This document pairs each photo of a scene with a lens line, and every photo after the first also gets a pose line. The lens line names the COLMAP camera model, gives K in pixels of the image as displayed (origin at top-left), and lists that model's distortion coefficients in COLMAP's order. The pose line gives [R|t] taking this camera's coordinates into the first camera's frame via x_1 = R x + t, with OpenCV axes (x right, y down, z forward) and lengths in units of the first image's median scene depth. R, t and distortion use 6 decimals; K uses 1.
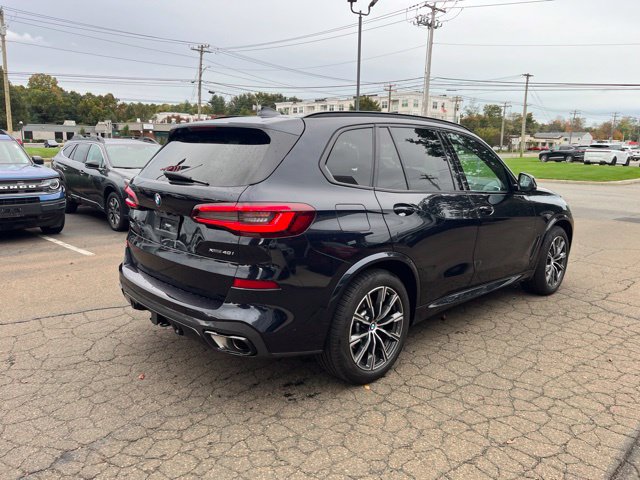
lens RADIAL K [[482.4, 0, 318.6], [0, 482.4, 233.7], [0, 0, 1]] dist [0.077450, -0.098040]
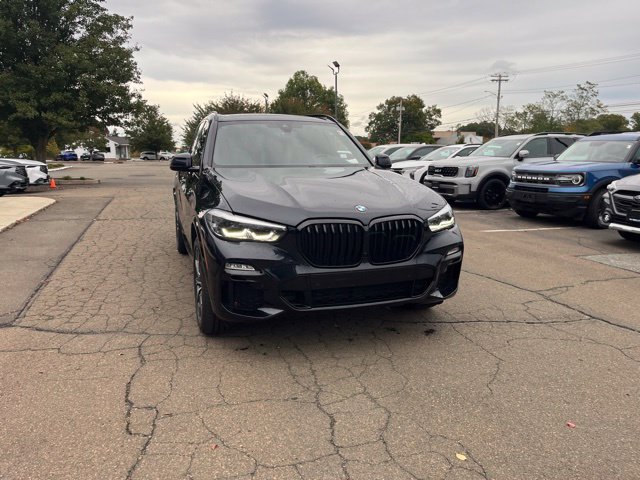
lens RADIAL K [[482.4, 0, 319.2], [0, 482.4, 235.4], [0, 0, 1]] dist [0.077450, -0.098040]
pose [[-0.426234, 0.135898, -0.894347, 1.207327], [-0.168032, 0.959552, 0.225888, -0.231084], [0.888870, 0.246560, -0.386158, 1.650964]]
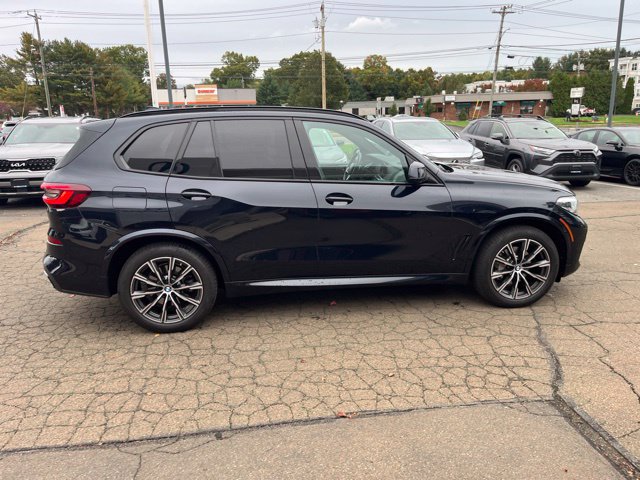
lens RADIAL K [[482.4, 0, 318.6], [0, 482.4, 239.1], [0, 0, 1]] dist [0.077450, -0.098040]
pose [[0.810819, 0.111896, -0.574502, 0.791905], [-0.071722, 0.993153, 0.092213, -0.052095], [0.580886, -0.033564, 0.813292, 0.164482]]
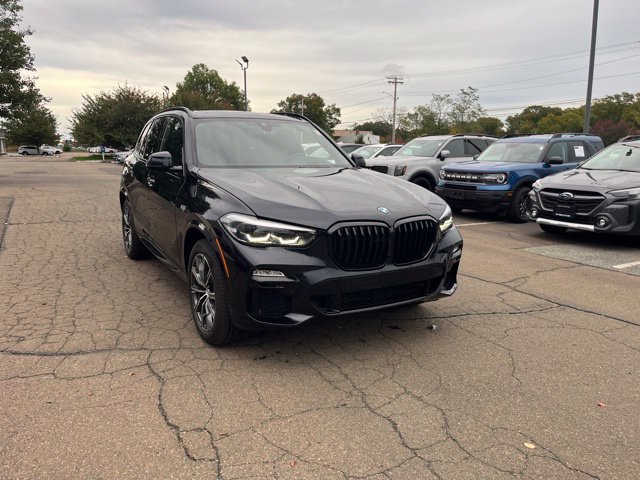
lens RADIAL K [[482.4, 0, 319.5], [0, 482.4, 239.1], [0, 0, 1]] dist [0.077450, -0.098040]
pose [[-0.234341, 0.156827, -0.959421, 1.254642], [-0.186552, 0.961307, 0.202701, -0.205640], [0.954087, 0.226483, -0.196017, 1.482746]]
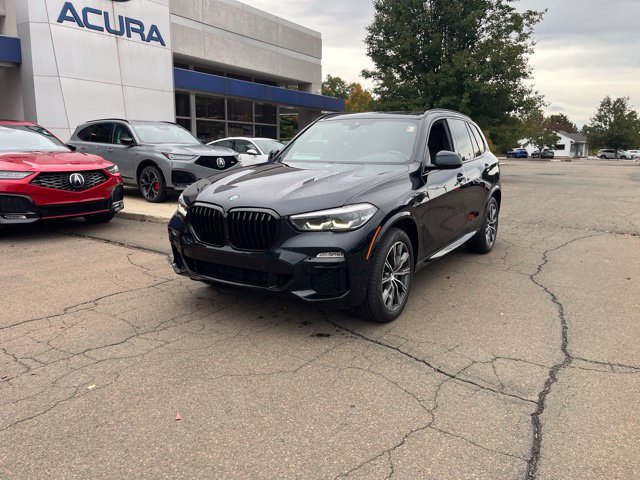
lens RADIAL K [[482.4, 0, 319.7], [0, 482.4, 244.8], [0, 0, 1]] dist [0.077450, -0.098040]
pose [[-0.972722, 0.018909, -0.231202, 0.595397], [-0.067233, 0.930912, 0.359003, -0.345347], [0.222017, 0.364755, -0.904247, 2.208220]]
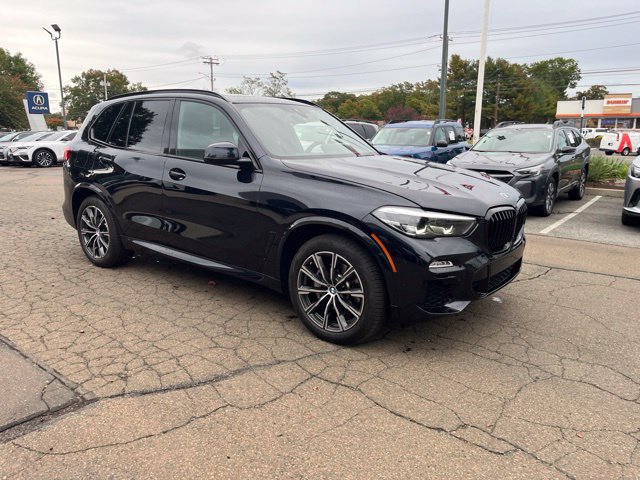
lens RADIAL K [[482.4, 0, 318.1], [0, 482.4, 240.1], [0, 0, 1]] dist [0.077450, -0.098040]
pose [[0.141469, 0.195635, -0.970419, 1.257928], [-0.179743, 0.969060, 0.169158, -0.128468], [0.973488, 0.150496, 0.172257, 1.020272]]
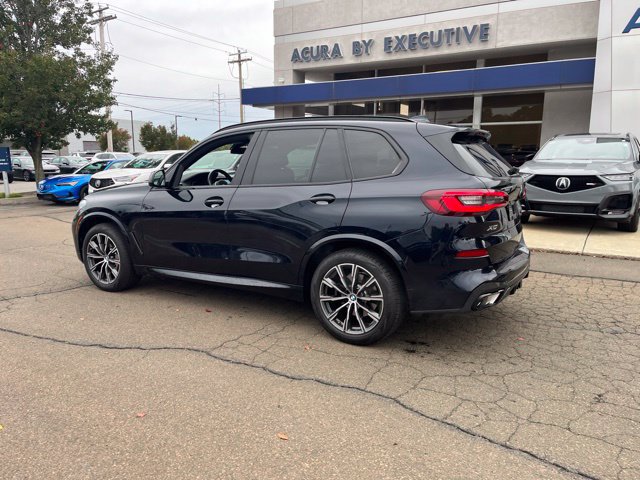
lens RADIAL K [[482.4, 0, 319.2], [0, 482.4, 242.0], [0, 0, 1]] dist [0.077450, -0.098040]
pose [[-0.251084, -0.185424, 0.950039, -0.976996], [0.164893, 0.958942, 0.230740, -0.218014], [-0.953817, 0.214590, -0.210200, 1.222778]]
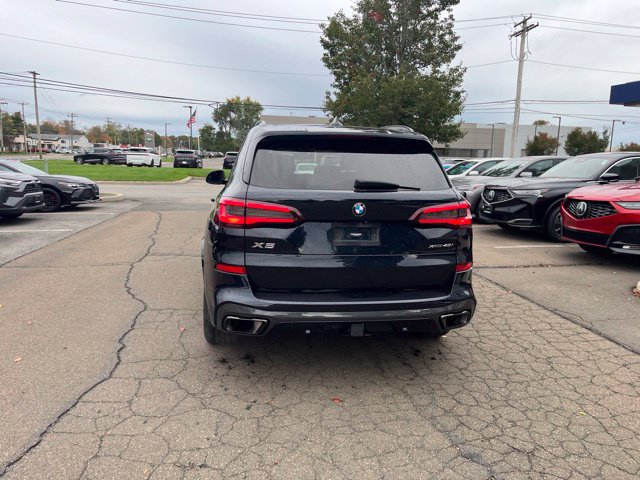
lens RADIAL K [[482.4, 0, 317.9], [0, 482.4, 235.9], [0, 0, 1]] dist [0.077450, -0.098040]
pose [[0.581294, -0.132281, 0.802869, -0.794460], [0.131987, 0.988959, 0.067380, -0.063129], [-0.802918, 0.066800, 0.592335, 0.331667]]
